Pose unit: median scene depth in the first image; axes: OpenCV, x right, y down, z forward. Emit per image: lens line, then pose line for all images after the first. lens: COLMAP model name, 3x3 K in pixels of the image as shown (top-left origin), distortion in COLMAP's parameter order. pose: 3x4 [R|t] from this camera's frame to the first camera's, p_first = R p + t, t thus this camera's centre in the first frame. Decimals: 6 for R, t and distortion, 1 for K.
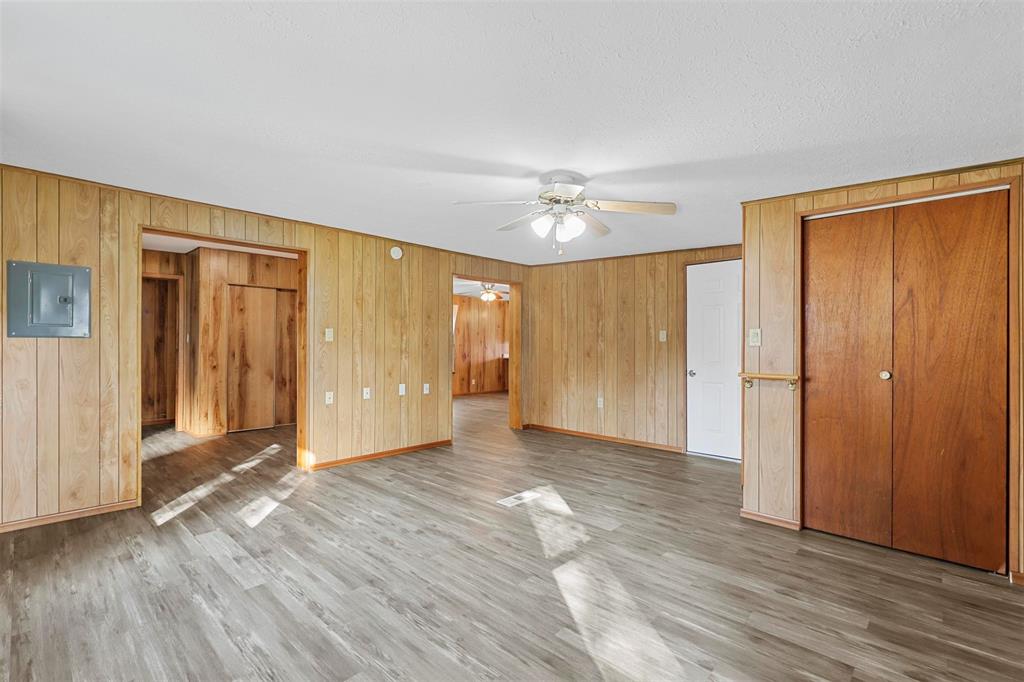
lens RADIAL K [[464.3, 0, 509.3], [0, 464.3, 344.7], [0, 0, 1]] dist [-0.000185, -0.000370]
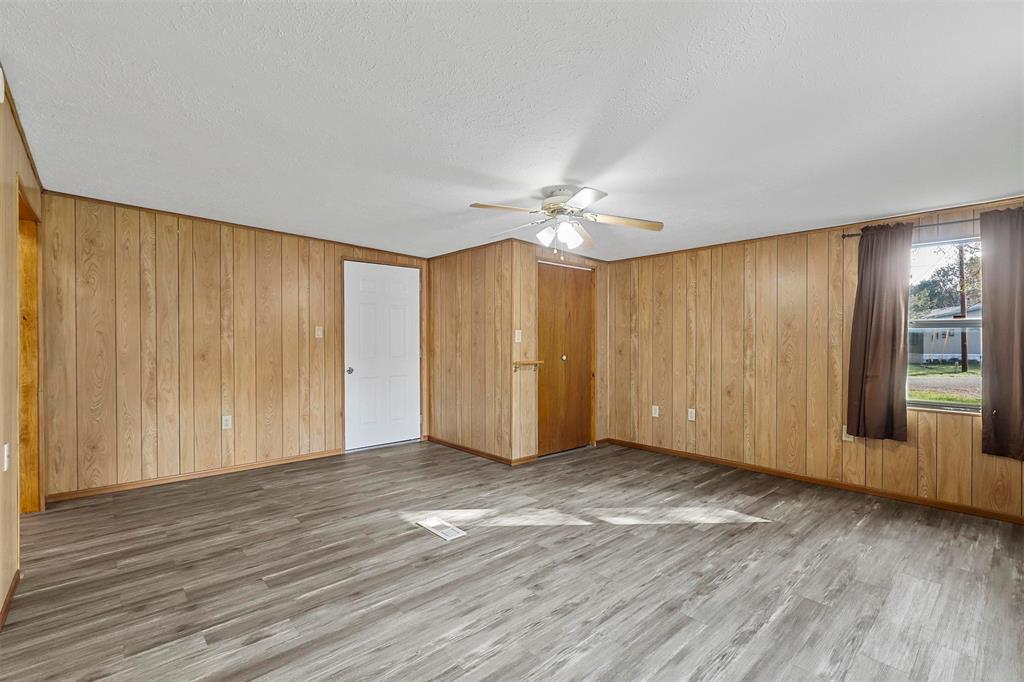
lens RADIAL K [[464.3, 0, 509.3], [0, 464.3, 344.7], [0, 0, 1]] dist [-0.000185, -0.000370]
pose [[0.081568, -0.010085, 0.996617, -0.843271], [0.002638, 0.999947, 0.009903, -0.003397], [-0.996664, 0.001821, 0.081591, 0.867093]]
